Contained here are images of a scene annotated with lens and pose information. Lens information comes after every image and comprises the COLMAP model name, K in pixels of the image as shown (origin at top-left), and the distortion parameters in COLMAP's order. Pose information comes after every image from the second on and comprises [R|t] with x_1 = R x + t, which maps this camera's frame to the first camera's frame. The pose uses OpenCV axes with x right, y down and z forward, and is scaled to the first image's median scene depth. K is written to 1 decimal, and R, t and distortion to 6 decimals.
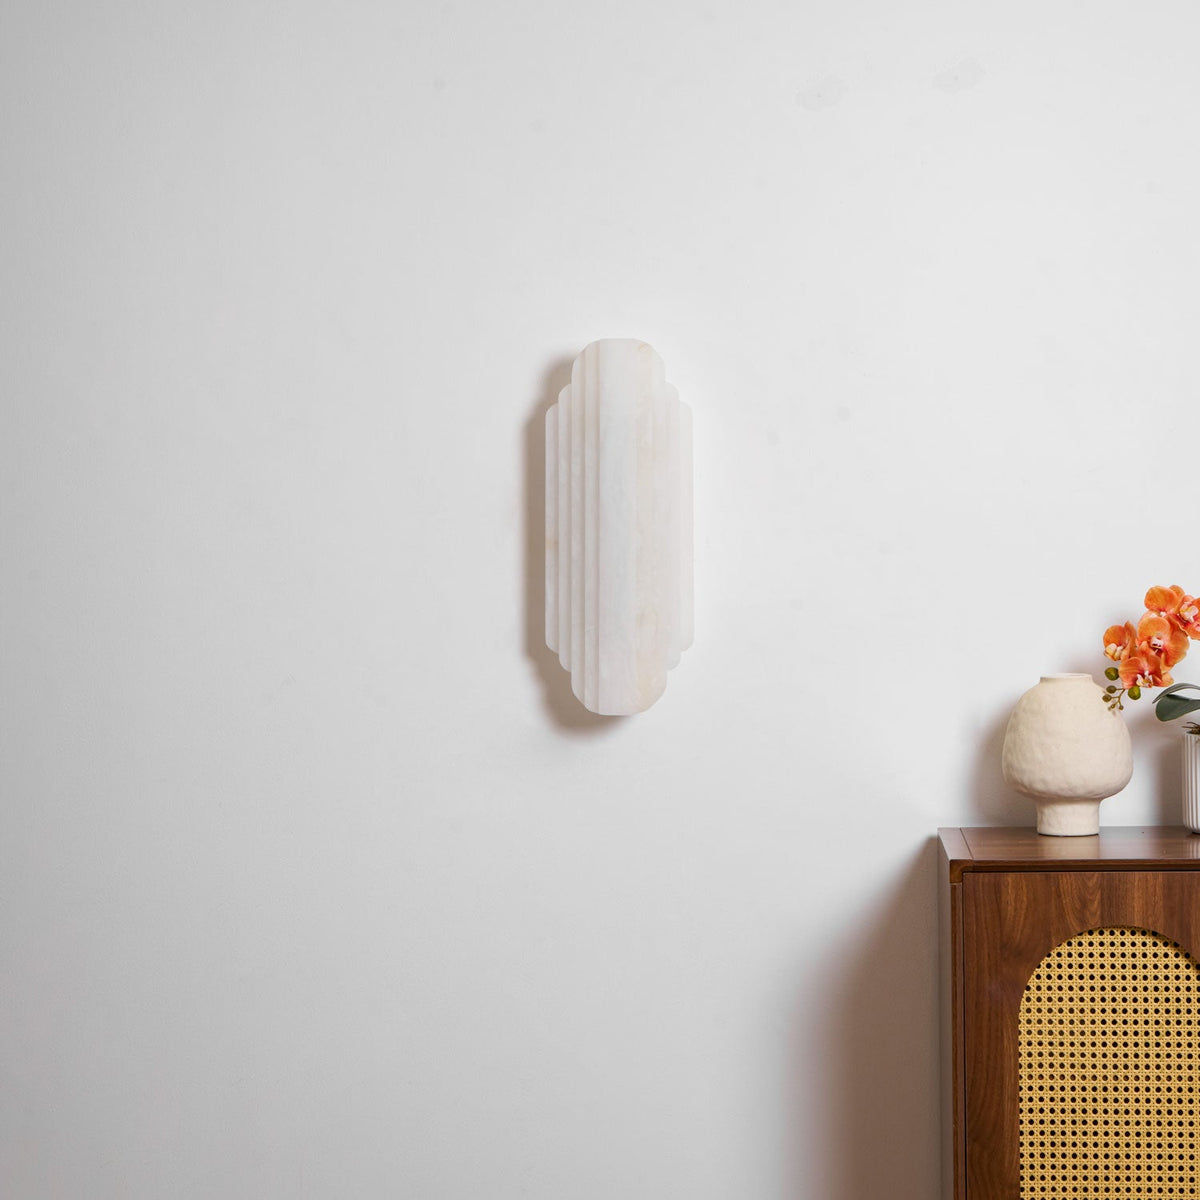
lens RADIAL K [[3661.8, 0, 605.9], [0, 3661.8, 591.6], [0, 0, 1]] dist [0.009131, 0.000000]
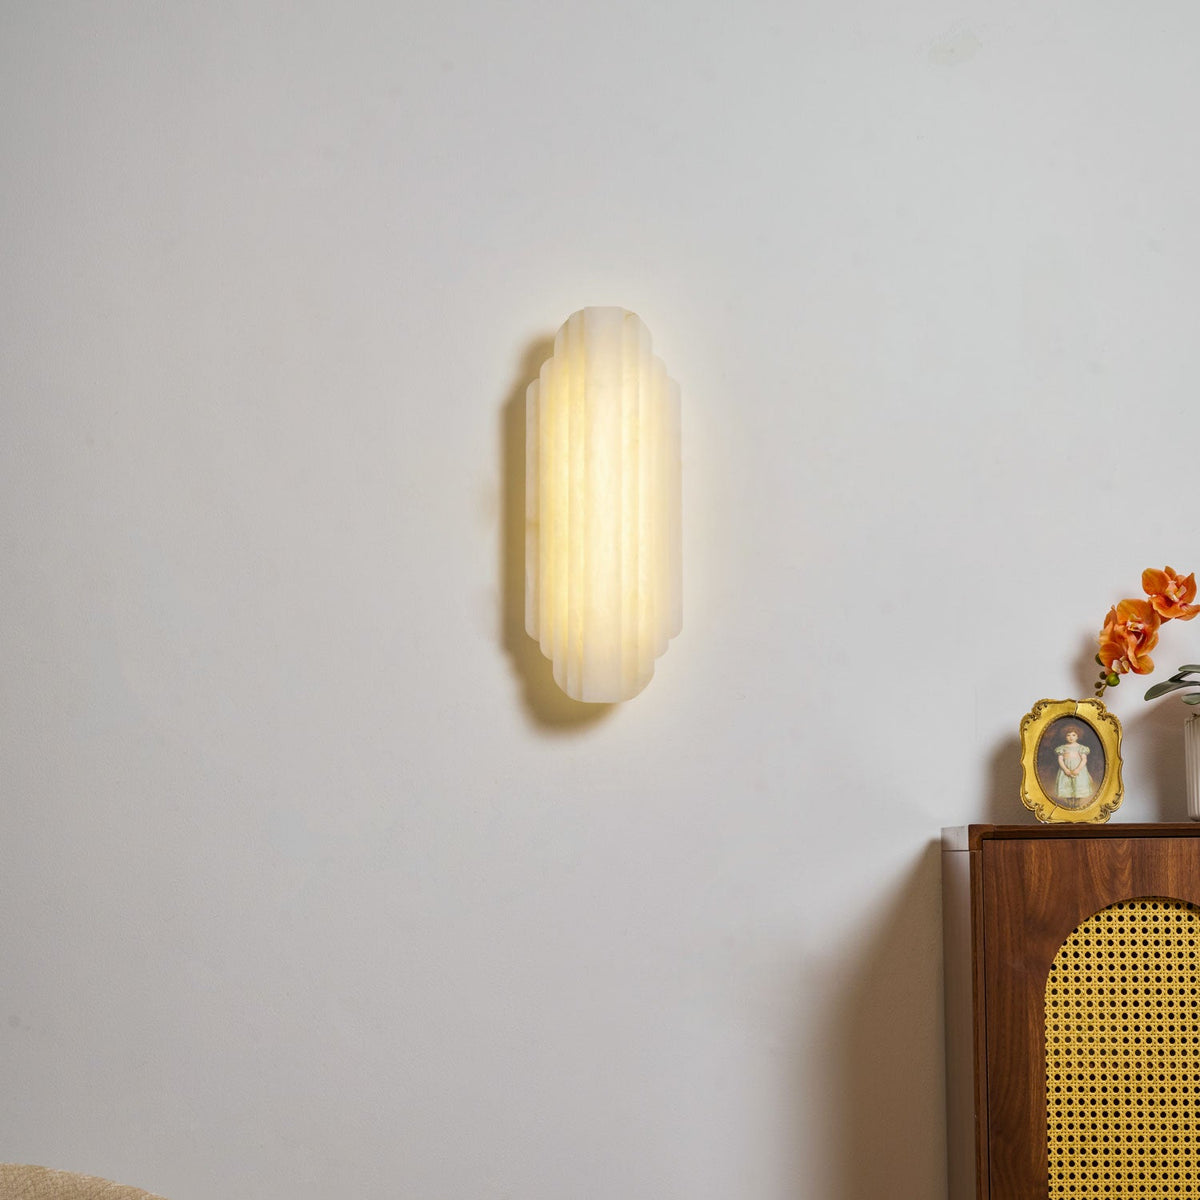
lens RADIAL K [[3205.5, 0, 606.3], [0, 3205.5, 637.9], [0, 0, 1]] dist [0.009939, 0.000000]
pose [[0.999623, 0.003185, 0.027267, -0.019617], [-0.000404, 0.994849, -0.101371, 0.107764], [-0.027449, 0.101322, 0.994475, 0.191966]]
